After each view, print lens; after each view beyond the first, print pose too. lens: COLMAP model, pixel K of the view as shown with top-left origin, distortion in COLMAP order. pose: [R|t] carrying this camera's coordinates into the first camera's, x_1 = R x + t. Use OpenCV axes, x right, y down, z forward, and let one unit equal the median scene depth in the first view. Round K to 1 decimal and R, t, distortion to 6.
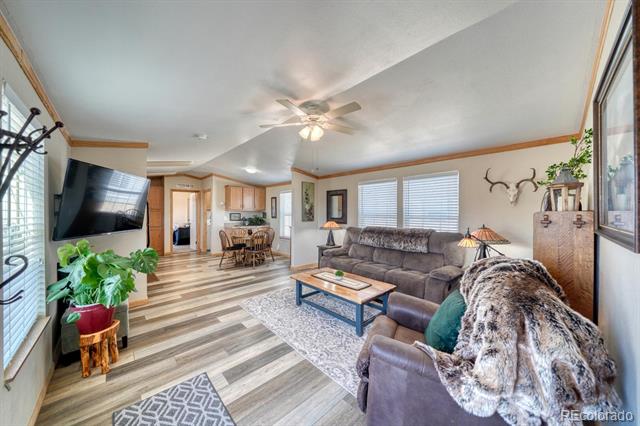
lens RADIAL K [[224.9, 0, 320.9], [0, 224.9, 212.7], [0, 0, 1]] dist [-0.008858, 0.000125]
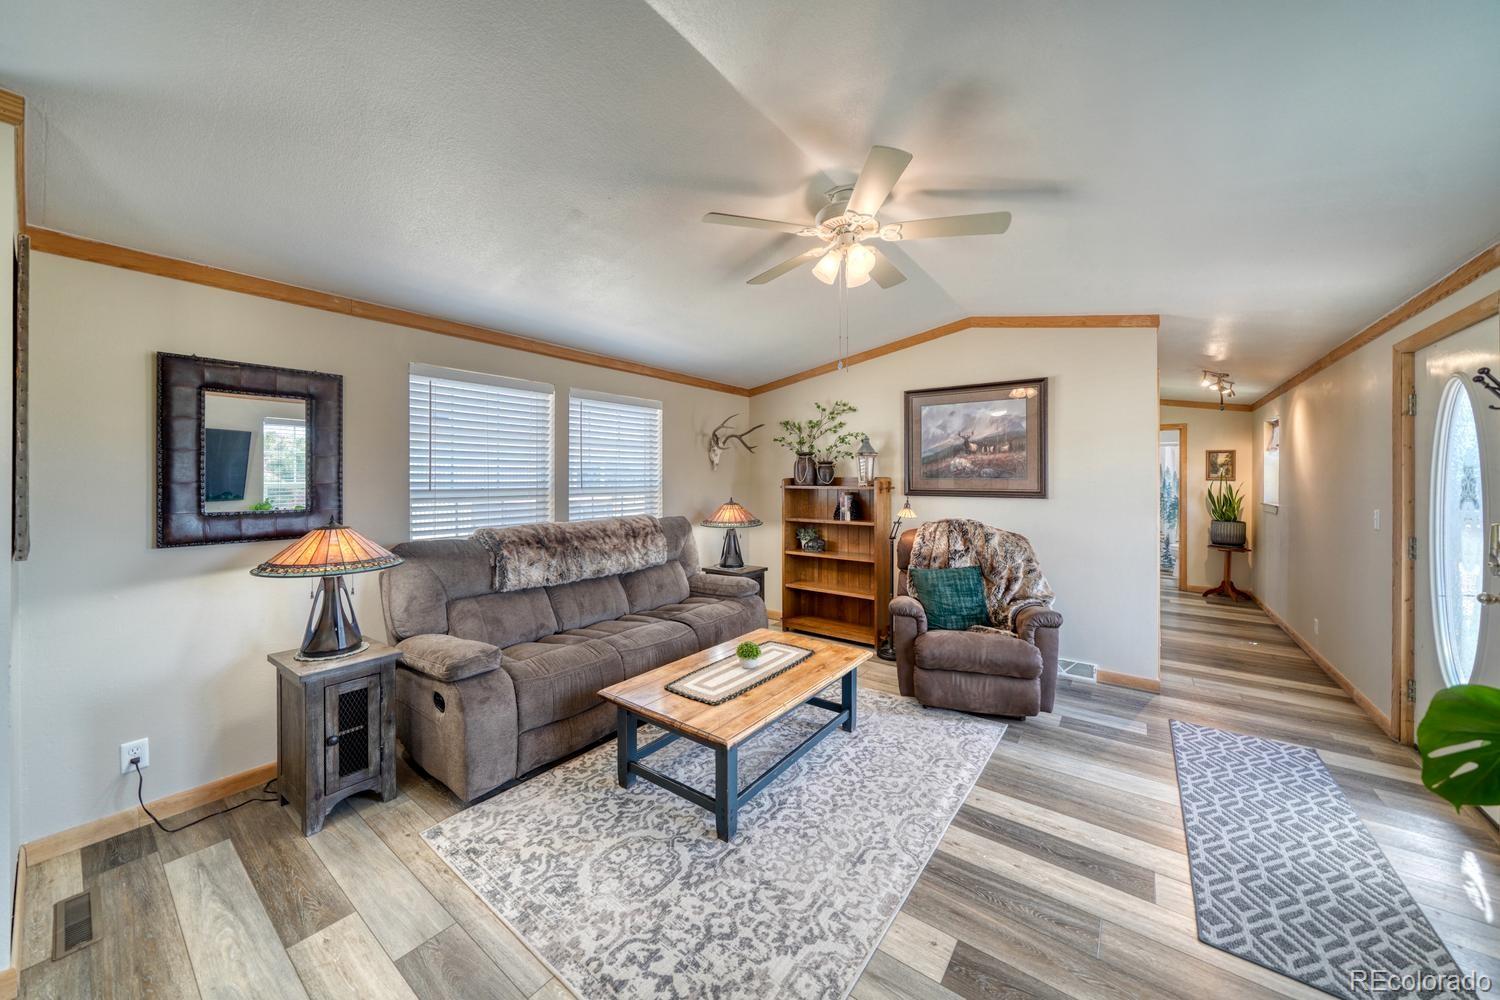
lens RADIAL K [[527.1, 0, 745.3], [0, 527.1, 476.4], [0, 0, 1]] dist [-0.008858, 0.000125]
pose [[-0.169376, 0.001054, 0.985551, -0.425798], [0.004305, 0.999991, -0.000330, -0.004562], [-0.985542, 0.004187, -0.169379, 0.651328]]
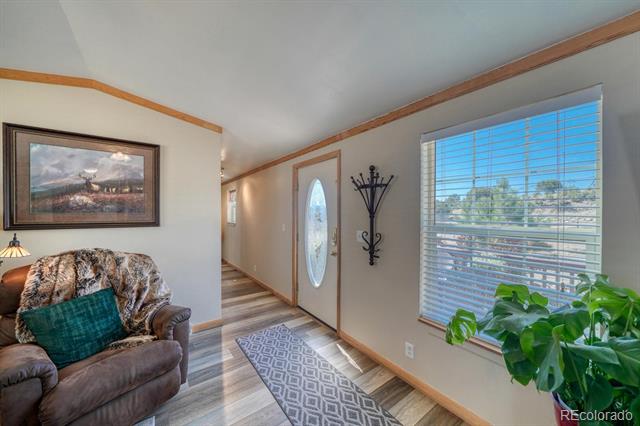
lens RADIAL K [[224.9, 0, 315.8], [0, 224.9, 214.9], [0, 0, 1]] dist [-0.008858, 0.000125]
pose [[-0.991882, -0.007581, 0.126936, -0.170835], [-0.005615, 0.999859, 0.015836, -0.005247], [-0.127038, 0.014995, -0.991784, 0.540440]]
